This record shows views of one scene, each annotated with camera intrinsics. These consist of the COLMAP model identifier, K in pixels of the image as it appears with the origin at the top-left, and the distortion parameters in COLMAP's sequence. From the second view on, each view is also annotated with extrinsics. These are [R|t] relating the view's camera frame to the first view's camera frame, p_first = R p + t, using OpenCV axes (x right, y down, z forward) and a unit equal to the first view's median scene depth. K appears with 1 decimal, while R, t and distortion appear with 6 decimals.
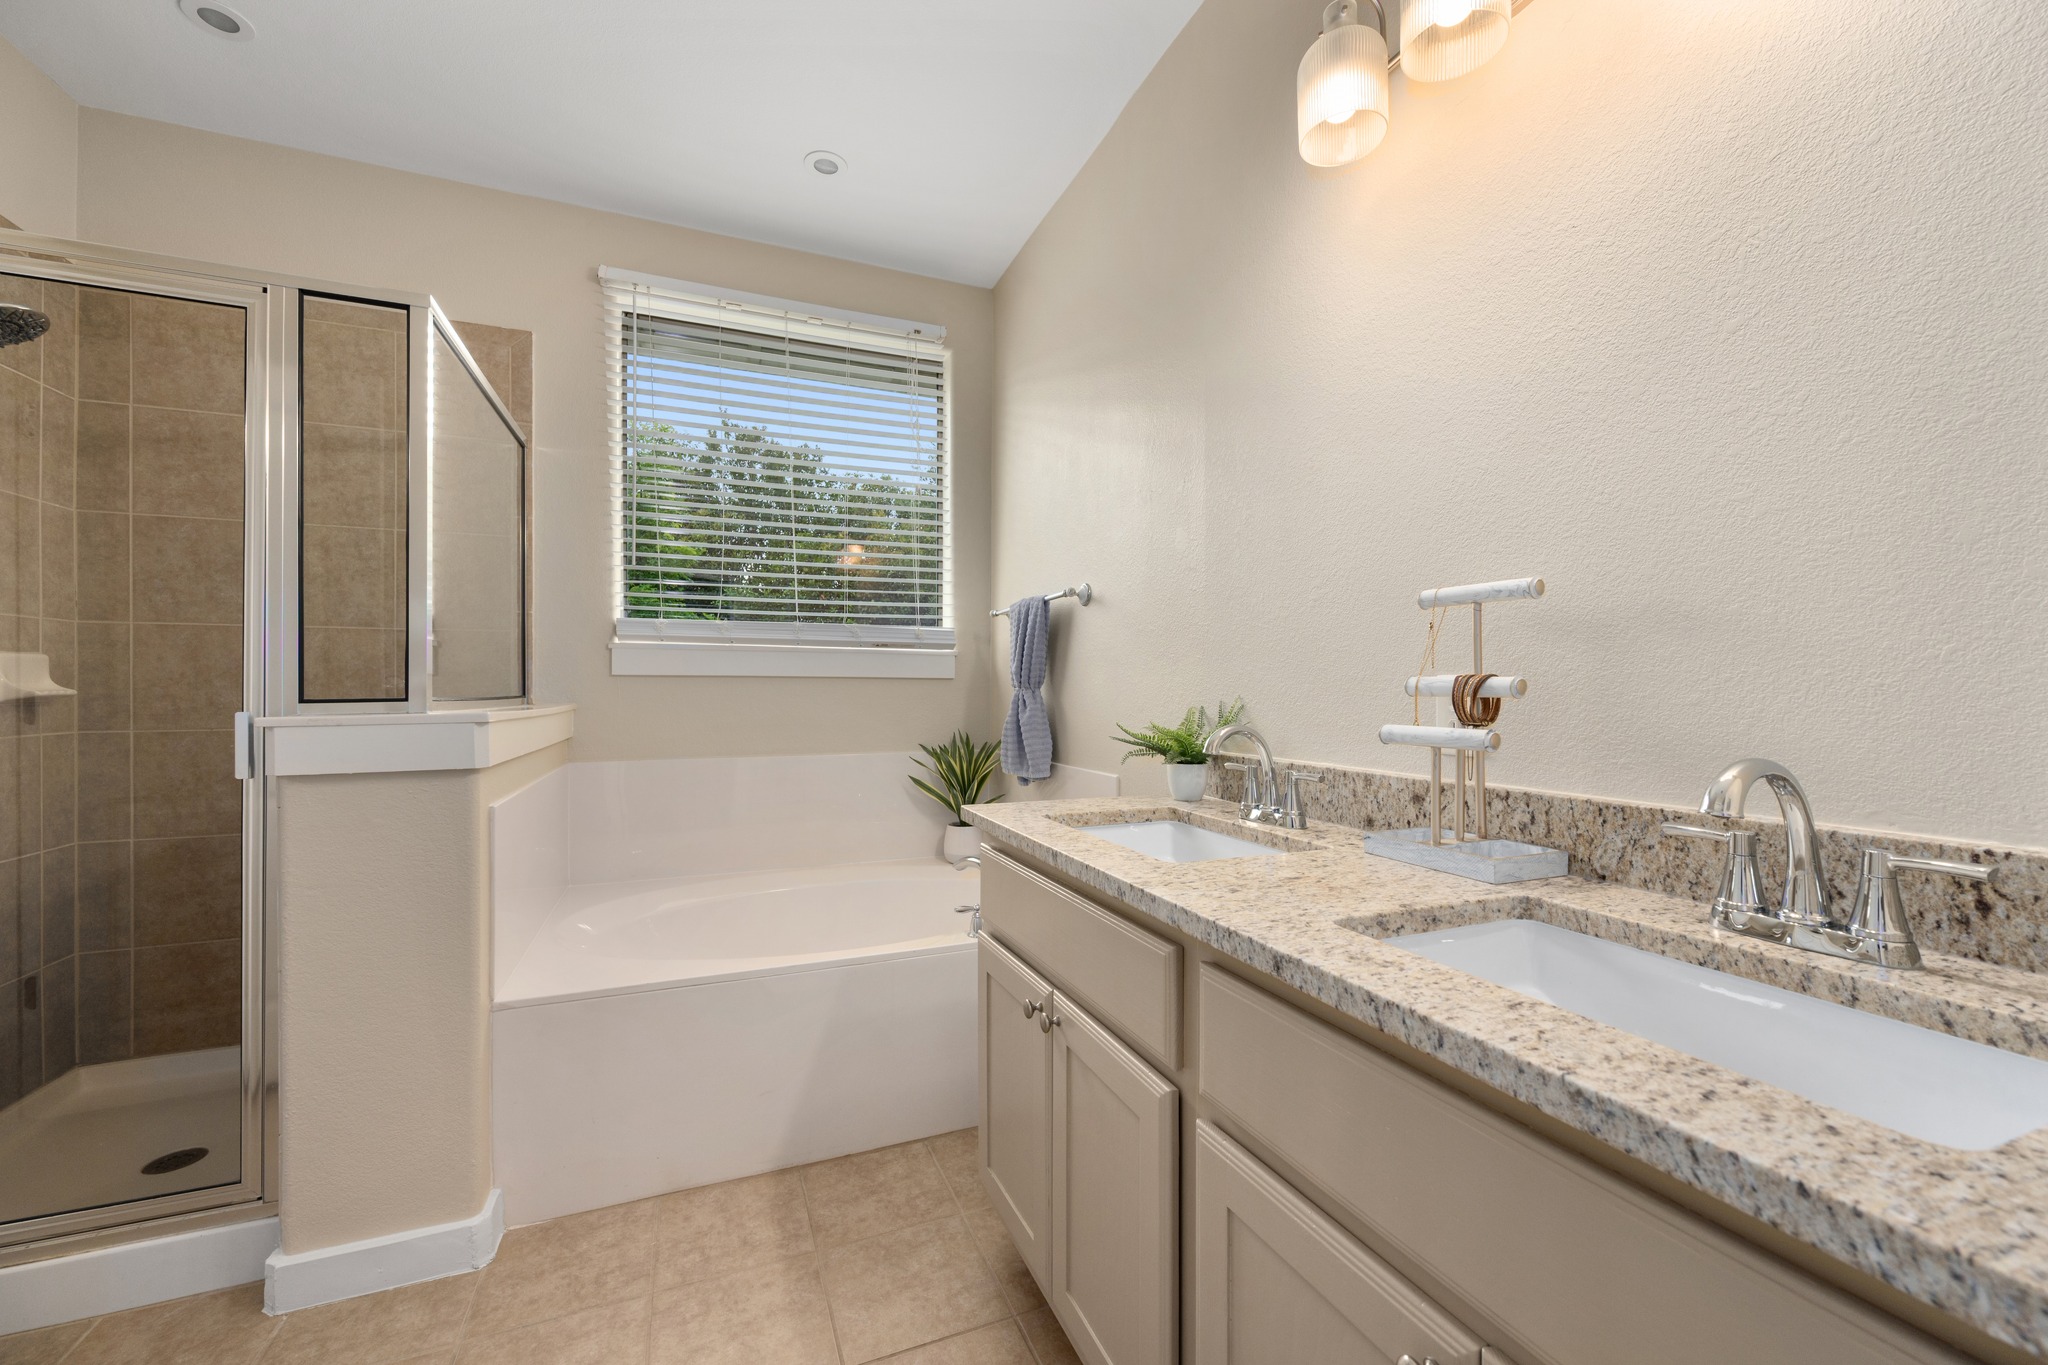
lens RADIAL K [[805.2, 0, 1019.9], [0, 805.2, 688.8], [0, 0, 1]] dist [0.000290, -0.000006]
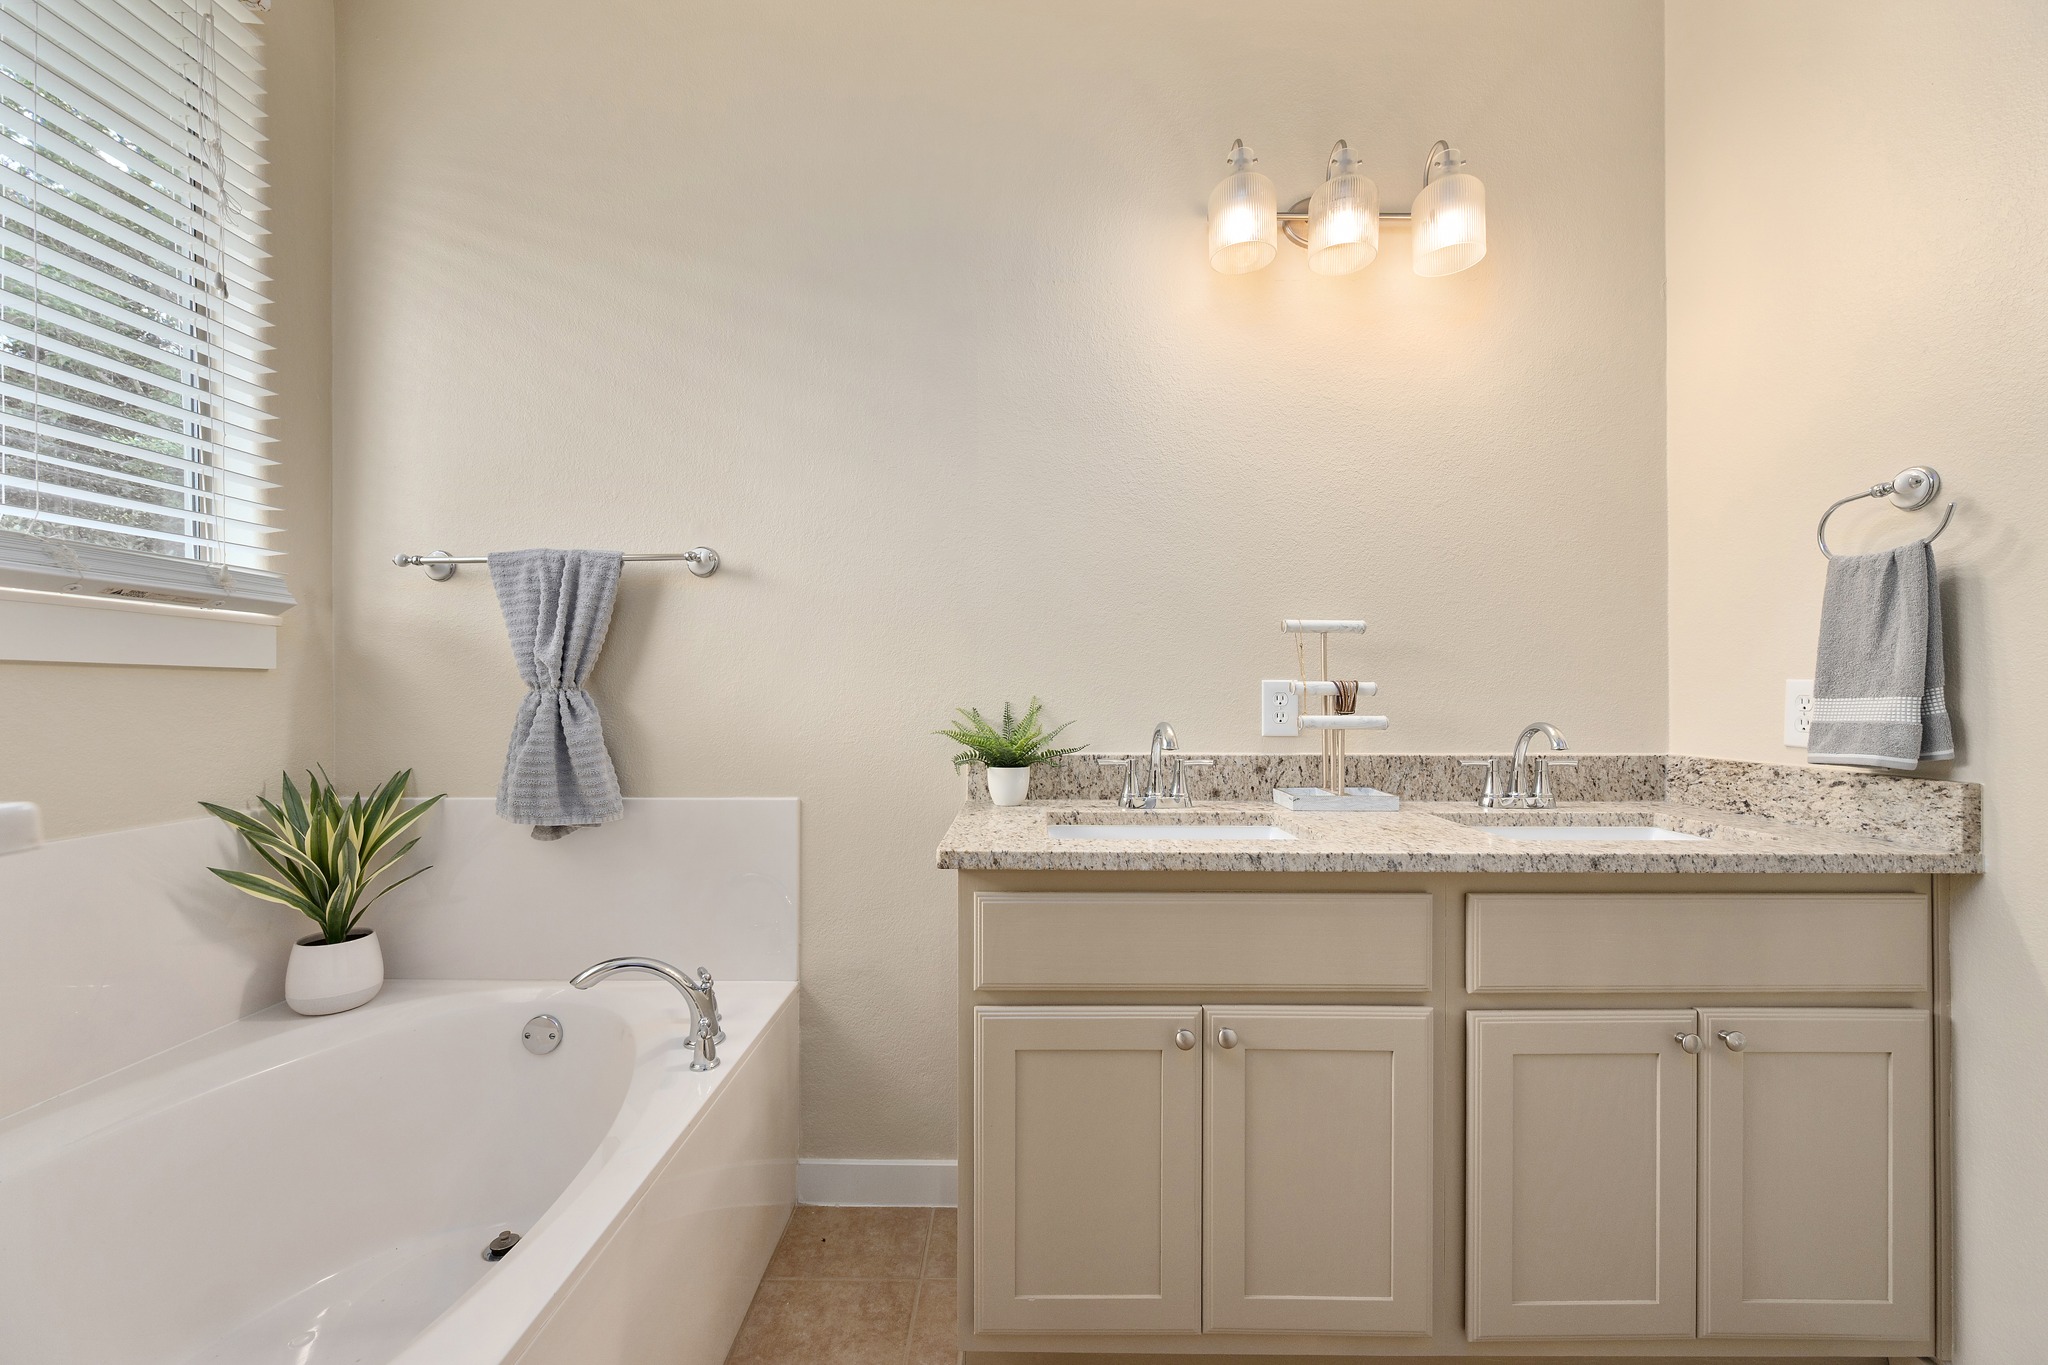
lens RADIAL K [[805.2, 0, 1023.6], [0, 805.2, 682.7], [0, 0, 1]] dist [0.000290, -0.000006]
pose [[0.375887, 0.009578, 0.926616, -1.076909], [-0.000769, 0.999949, -0.010024, 0.002301], [-0.926665, 0.003056, 0.375876, 0.986886]]
